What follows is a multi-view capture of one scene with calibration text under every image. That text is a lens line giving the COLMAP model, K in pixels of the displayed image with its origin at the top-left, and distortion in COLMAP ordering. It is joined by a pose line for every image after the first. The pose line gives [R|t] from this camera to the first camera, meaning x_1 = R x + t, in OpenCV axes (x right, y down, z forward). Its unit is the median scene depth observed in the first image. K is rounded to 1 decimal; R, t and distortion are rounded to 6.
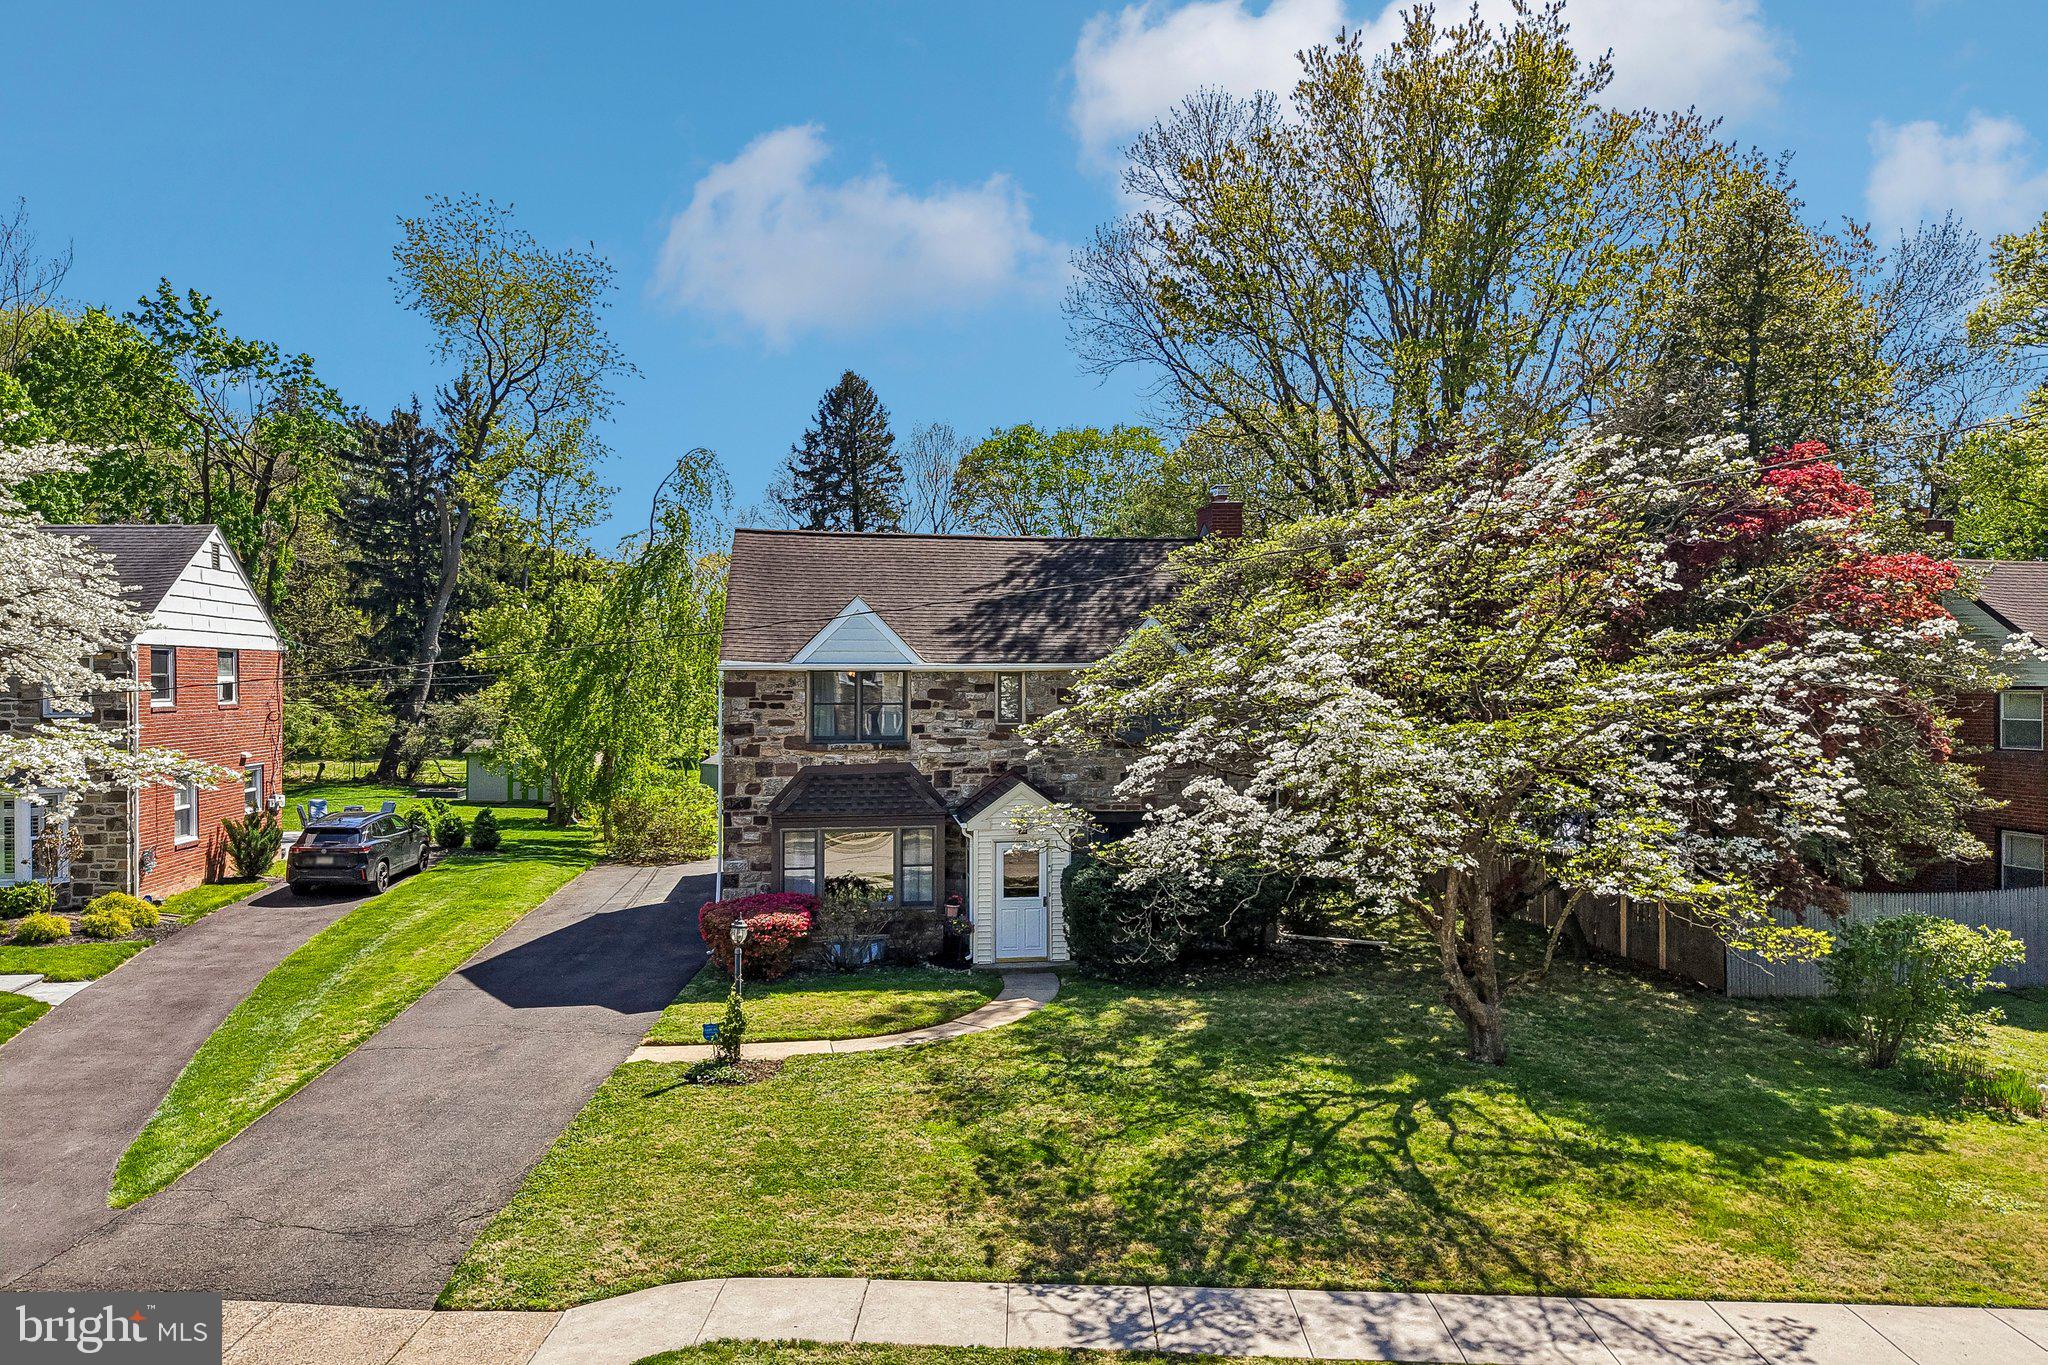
lens RADIAL K [[1326.0, 0, 1024.0], [0, 1326.0, 682.5], [0, 0, 1]] dist [0.154673, -0.202570]
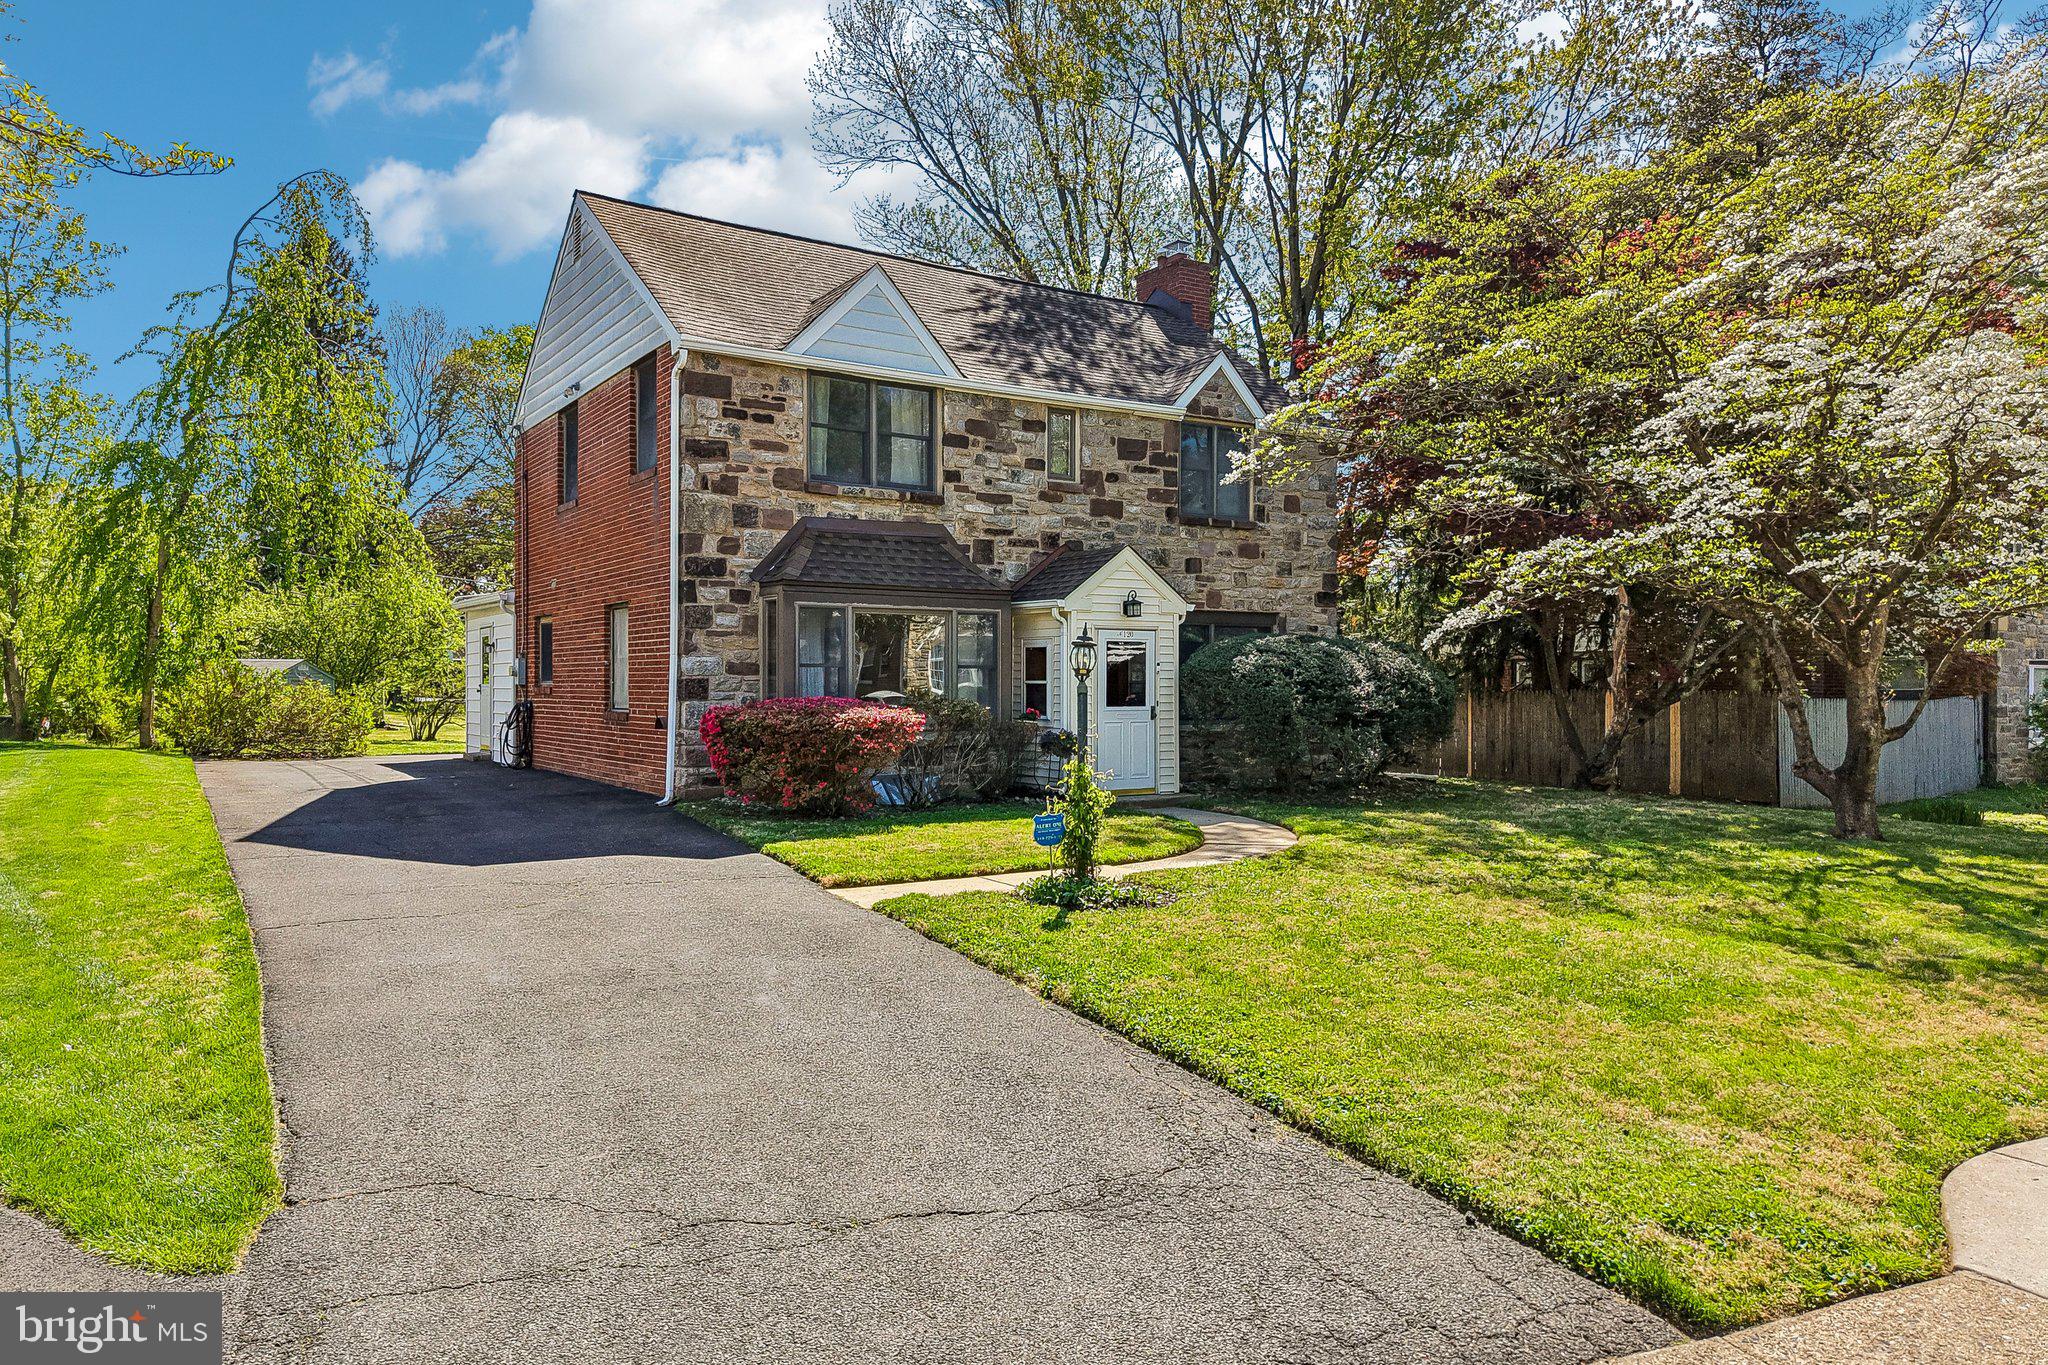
lens RADIAL K [[1326.0, 0, 1024.0], [0, 1326.0, 682.5], [0, 0, 1]] dist [0.154673, -0.202570]
pose [[0.913093, -0.000234, 0.407752, -0.332173], [-0.001412, 0.999992, 0.003735, 0.141344], [-0.407749, -0.003986, 0.913085, 0.360353]]
